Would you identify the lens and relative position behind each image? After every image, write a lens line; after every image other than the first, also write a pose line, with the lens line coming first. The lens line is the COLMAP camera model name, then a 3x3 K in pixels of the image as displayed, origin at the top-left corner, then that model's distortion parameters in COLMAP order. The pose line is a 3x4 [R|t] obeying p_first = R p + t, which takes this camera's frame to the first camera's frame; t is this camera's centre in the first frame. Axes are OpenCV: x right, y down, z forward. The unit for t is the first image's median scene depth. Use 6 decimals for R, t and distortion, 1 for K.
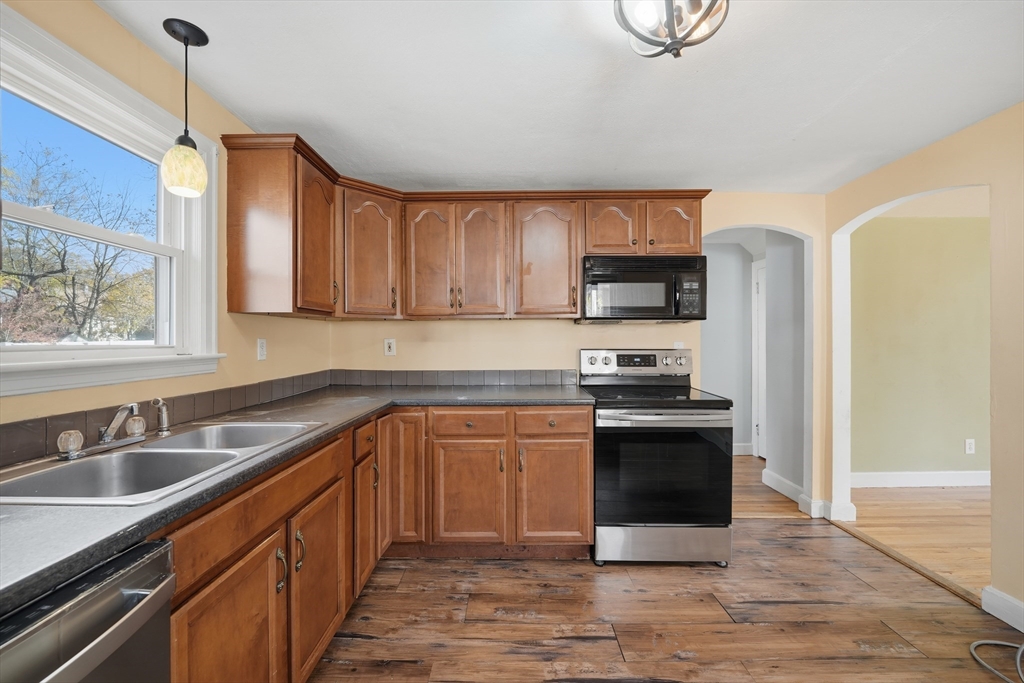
lens RADIAL K [[415.2, 0, 512.0], [0, 415.2, 341.5], [0, 0, 1]] dist [-0.005904, -0.000241]
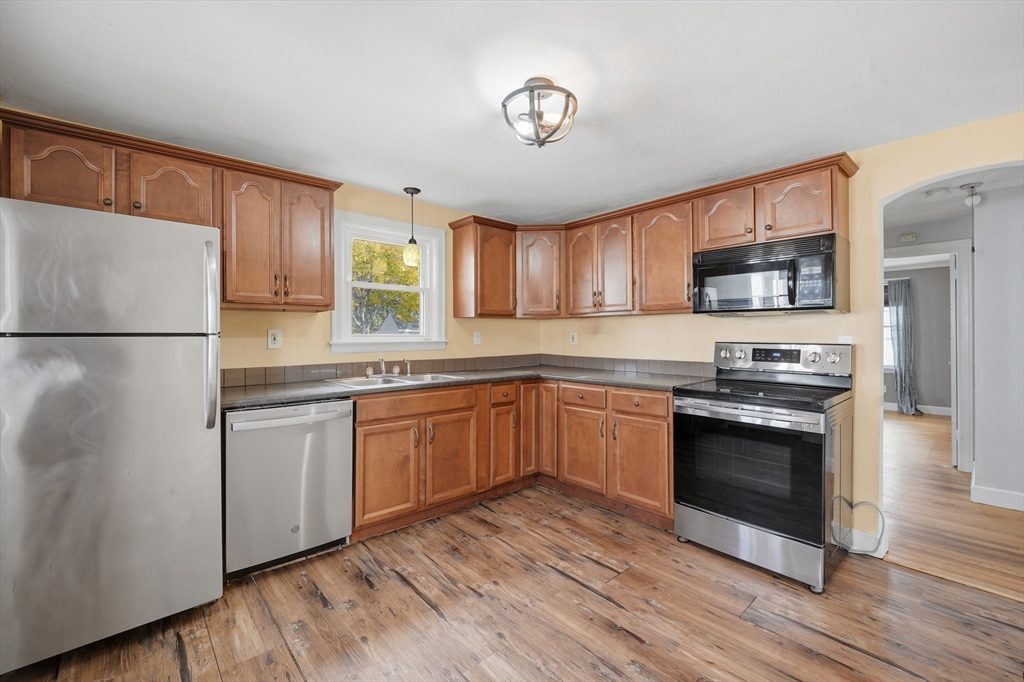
lens RADIAL K [[424.8, 0, 512.7], [0, 424.8, 336.8], [0, 0, 1]] dist [-0.003624, -0.000023]
pose [[0.675255, 0.006536, -0.737555, 0.741730], [-0.003581, 0.999978, 0.005583, 0.002089], [0.737575, -0.001129, 0.675264, -0.072195]]
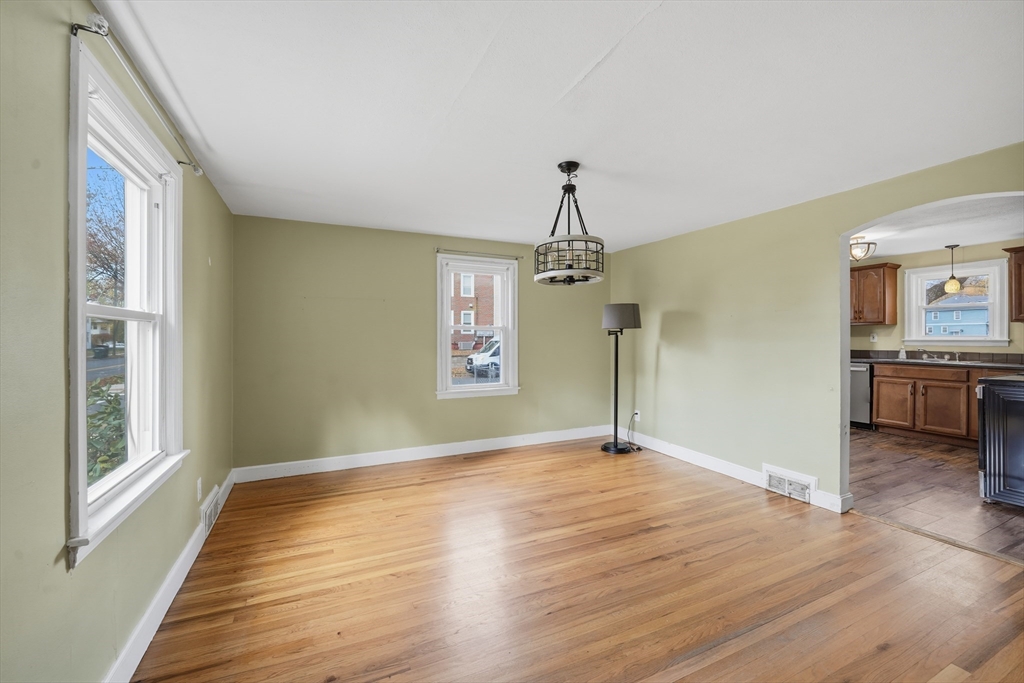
lens RADIAL K [[419.8, 0, 515.4], [0, 419.8, 339.3], [0, 0, 1]] dist [-0.011863, 0.000246]
pose [[-0.897700, 0.007574, -0.440543, 2.503065], [0.003779, 0.999948, 0.009491, -0.005759], [0.440592, 0.006855, -0.897681, 1.544560]]
